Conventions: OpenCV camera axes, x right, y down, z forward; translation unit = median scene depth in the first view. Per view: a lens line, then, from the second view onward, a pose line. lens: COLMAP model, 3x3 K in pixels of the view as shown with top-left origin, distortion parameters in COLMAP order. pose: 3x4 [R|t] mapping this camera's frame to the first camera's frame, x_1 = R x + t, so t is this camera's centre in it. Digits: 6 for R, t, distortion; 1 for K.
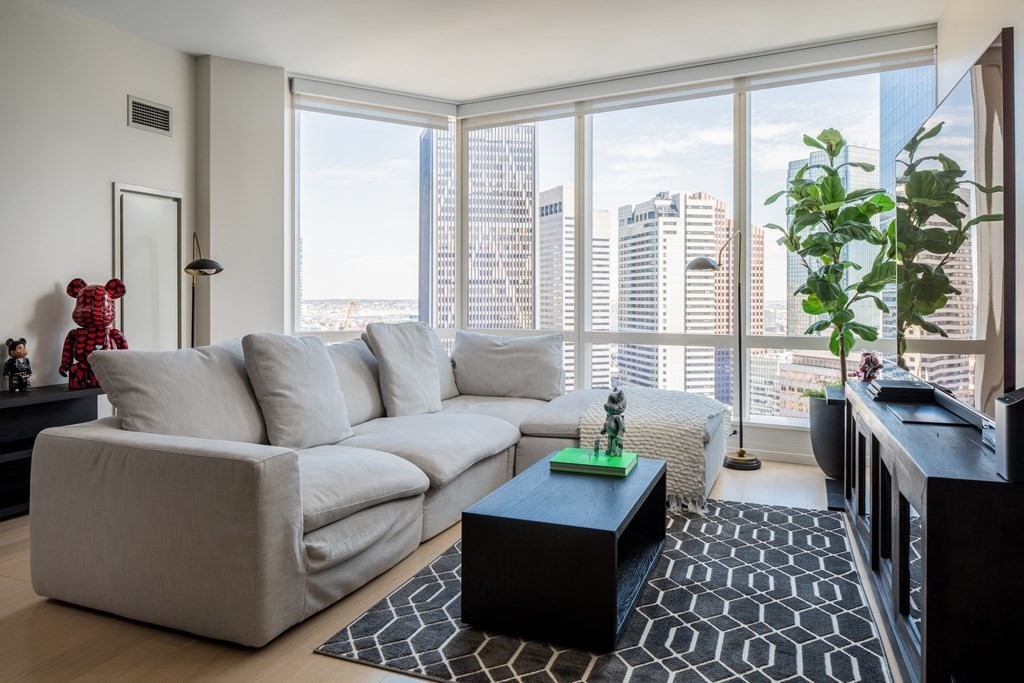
lens RADIAL K [[718.5, 0, 512.2], [0, 718.5, 345.1], [0, 0, 1]] dist [-0.008602, 0.003124]
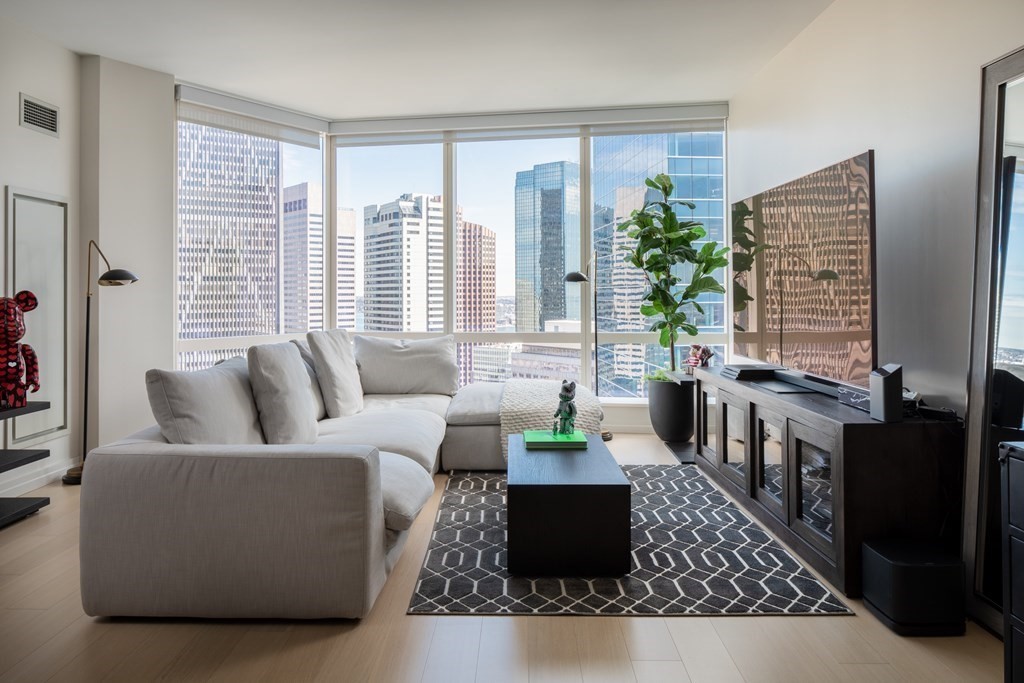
lens RADIAL K [[702.5, 0, 512.0], [0, 702.5, 335.5], [0, 0, 1]] dist [0.002962, -0.007785]
pose [[0.927314, -0.026173, 0.373369, -0.290813], [0.028082, 0.999606, 0.000325, -0.015728], [-0.373230, 0.010184, 0.927683, -0.081642]]
